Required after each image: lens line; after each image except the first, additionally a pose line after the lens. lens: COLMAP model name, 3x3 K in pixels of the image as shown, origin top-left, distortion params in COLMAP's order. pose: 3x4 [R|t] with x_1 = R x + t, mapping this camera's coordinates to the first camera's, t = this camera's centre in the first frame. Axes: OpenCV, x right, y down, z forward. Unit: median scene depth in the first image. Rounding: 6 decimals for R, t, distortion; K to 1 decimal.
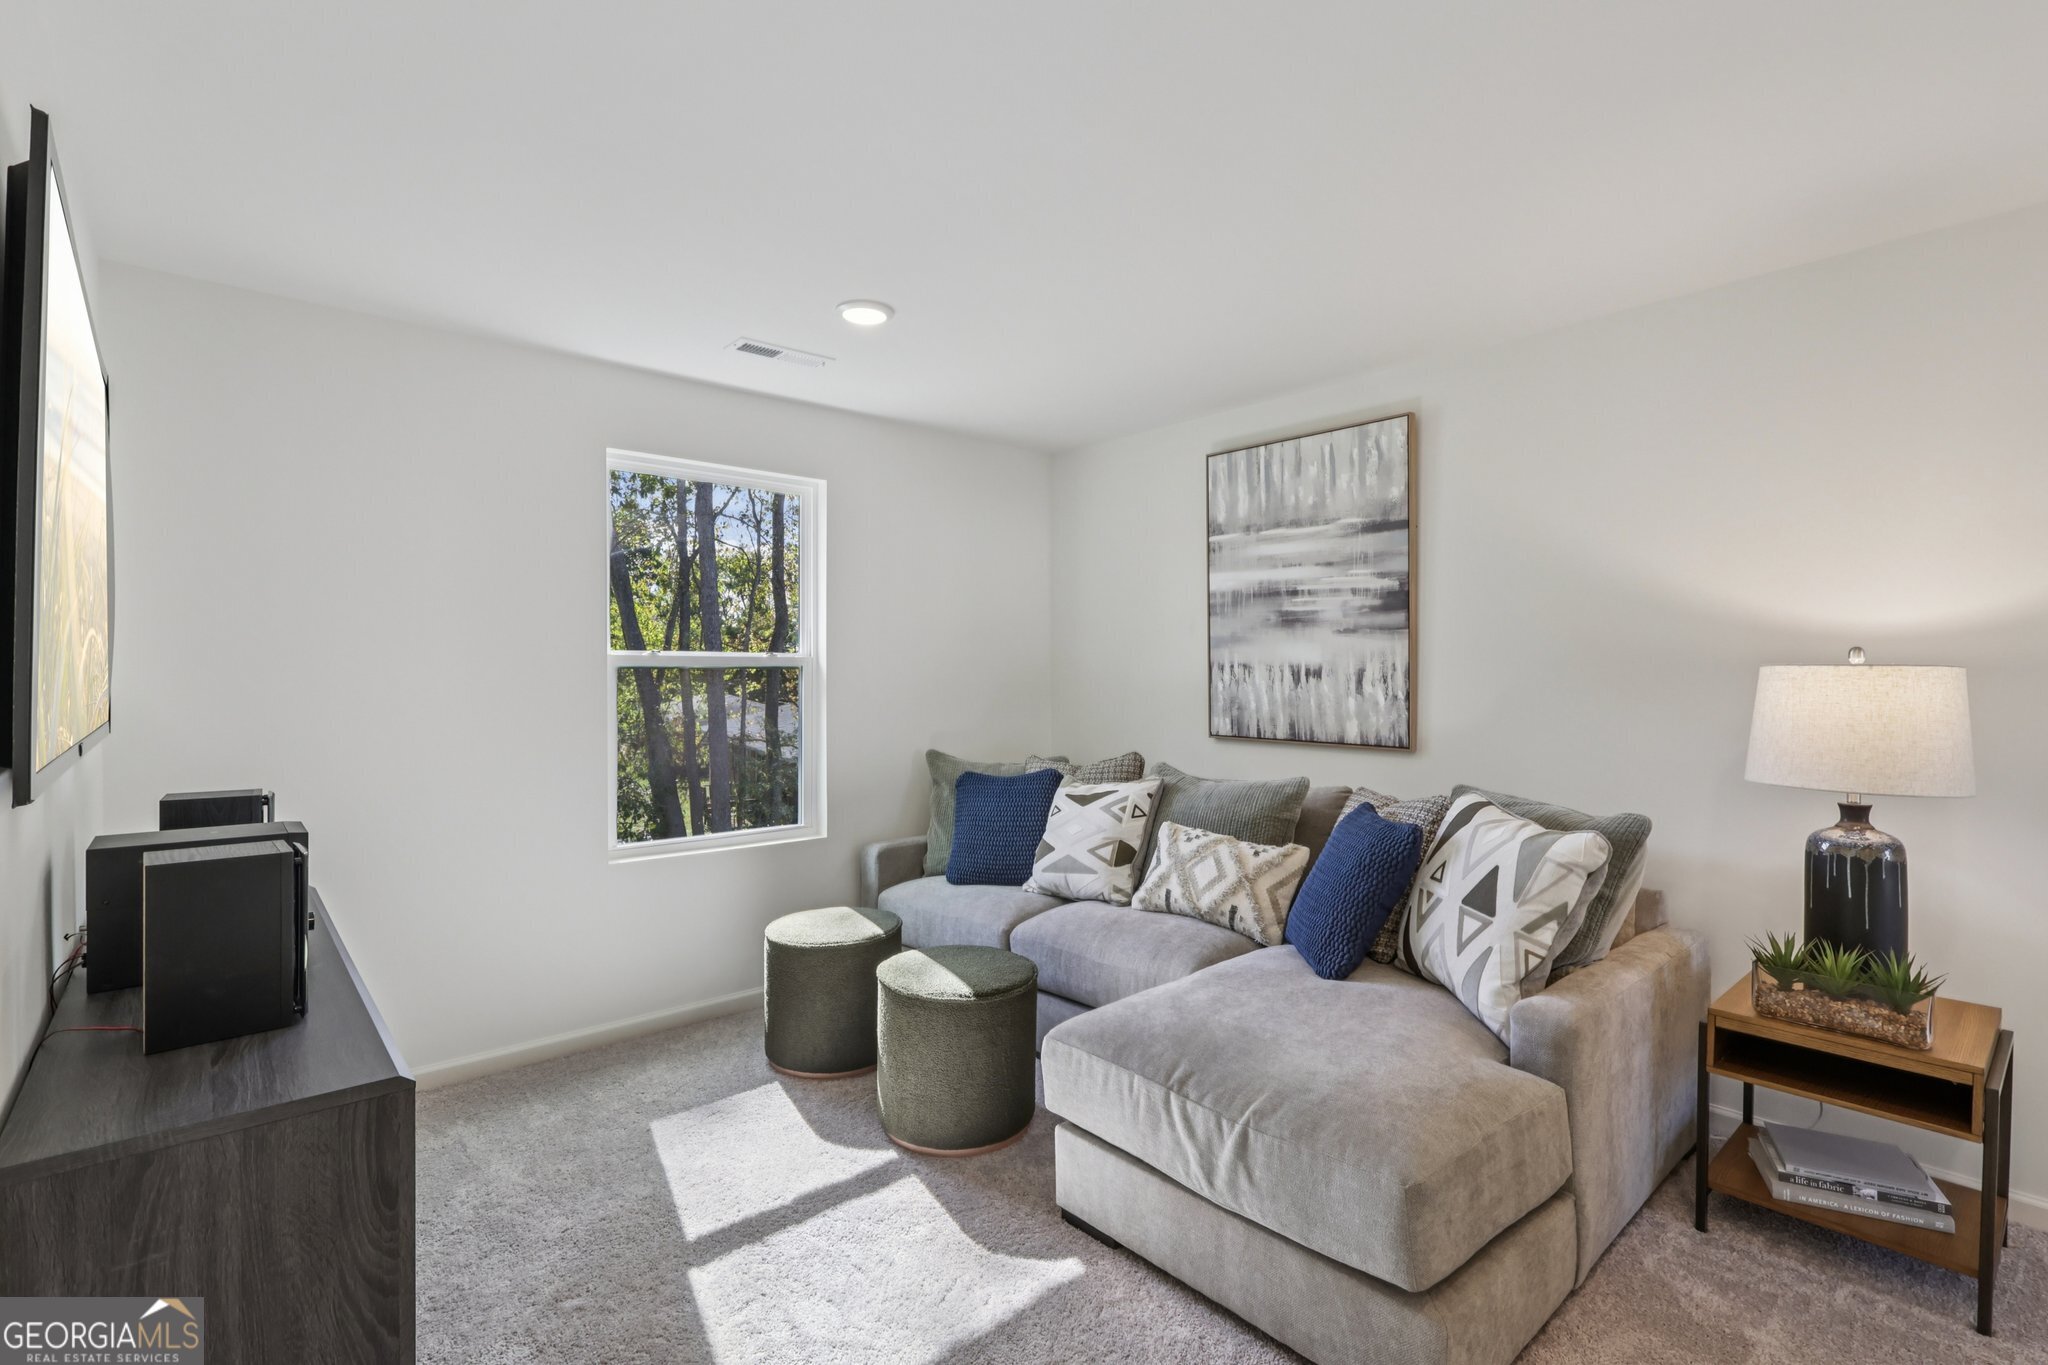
lens RADIAL K [[951.7, 0, 1029.0], [0, 951.7, 680.3], [0, 0, 1]] dist [0.000916, 0.000243]
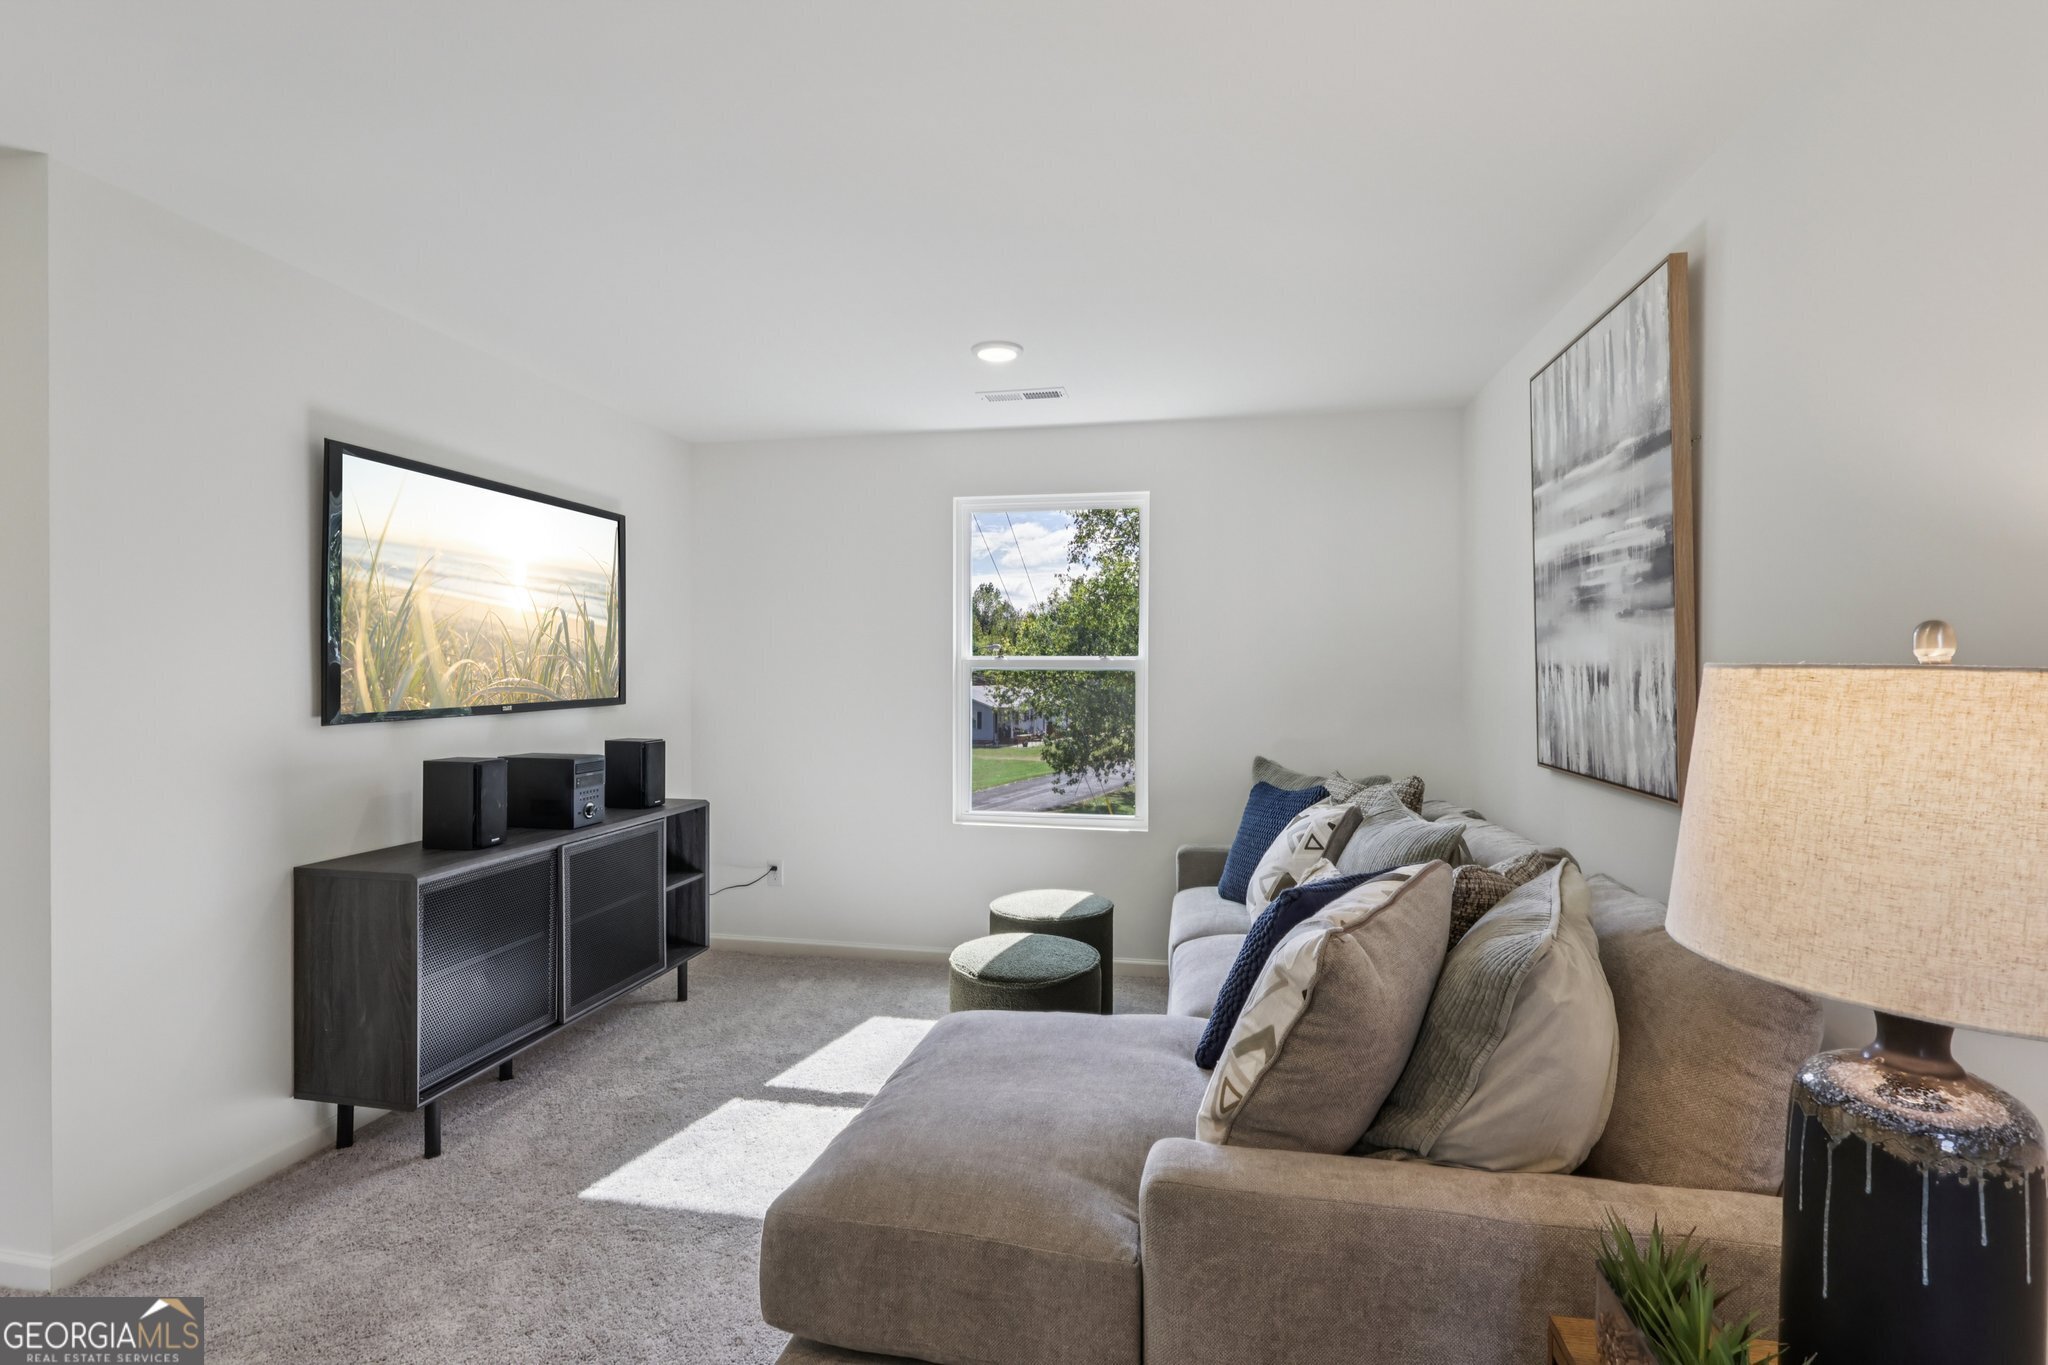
lens RADIAL K [[951.7, 0, 1029.3], [0, 951.7, 674.0], [0, 0, 1]] dist [0.000916, 0.000243]
pose [[0.606912, 0.002618, -0.794765, 0.617878], [-0.008850, 0.999955, -0.003465, -0.004819], [0.794720, 0.009137, 0.606908, 0.290378]]
